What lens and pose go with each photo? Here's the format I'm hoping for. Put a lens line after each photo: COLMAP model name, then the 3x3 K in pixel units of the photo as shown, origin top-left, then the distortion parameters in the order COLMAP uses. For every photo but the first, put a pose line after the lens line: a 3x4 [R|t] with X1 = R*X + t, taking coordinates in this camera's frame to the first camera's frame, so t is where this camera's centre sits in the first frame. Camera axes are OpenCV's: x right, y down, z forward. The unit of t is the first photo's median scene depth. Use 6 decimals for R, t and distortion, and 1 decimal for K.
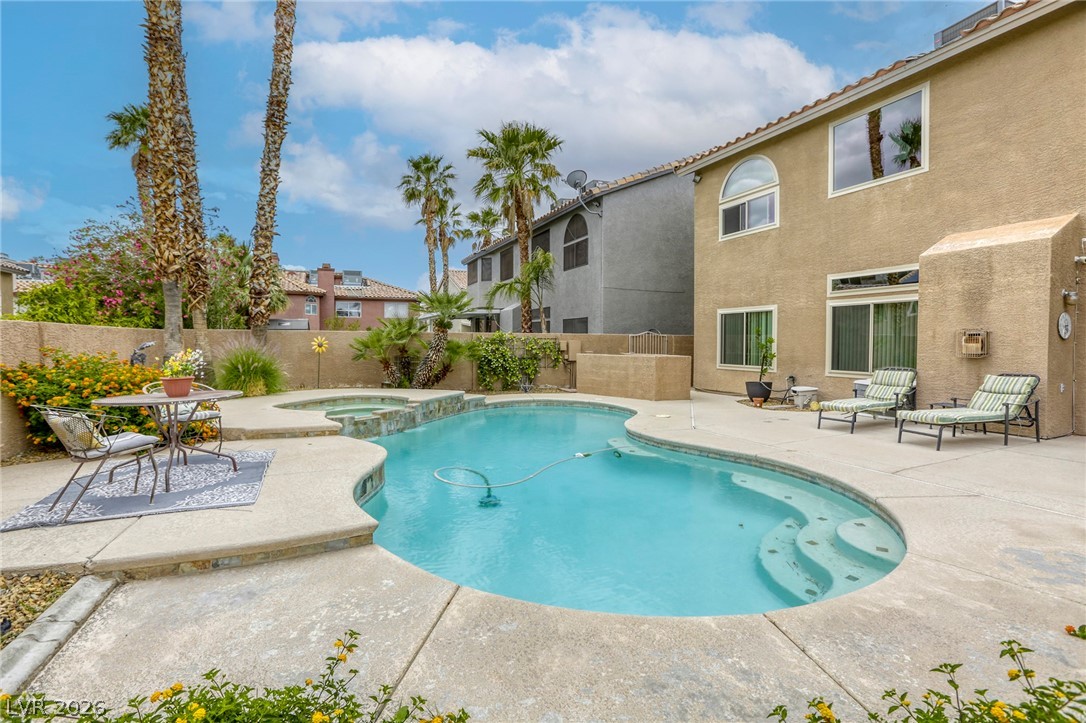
lens RADIAL K [[495.2, 0, 524.9], [0, 495.2, 354.4], [0, 0, 1]] dist [-0.038308, 0.008408]
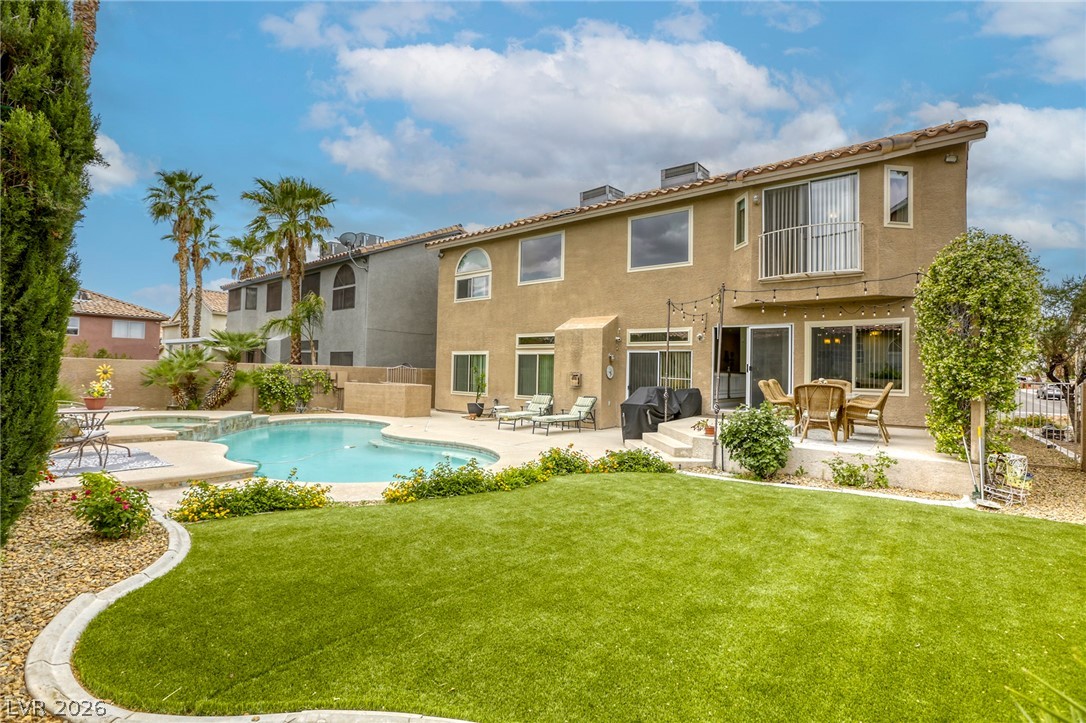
lens RADIAL K [[495.2, 0, 529.0], [0, 495.2, 354.8], [0, 0, 1]] dist [-0.038308, 0.008408]
pose [[0.886099, 0.035676, 0.462120, -0.068955], [-0.010776, 0.998350, -0.056410, -0.006318], [-0.463370, 0.045005, 0.885021, -0.378512]]
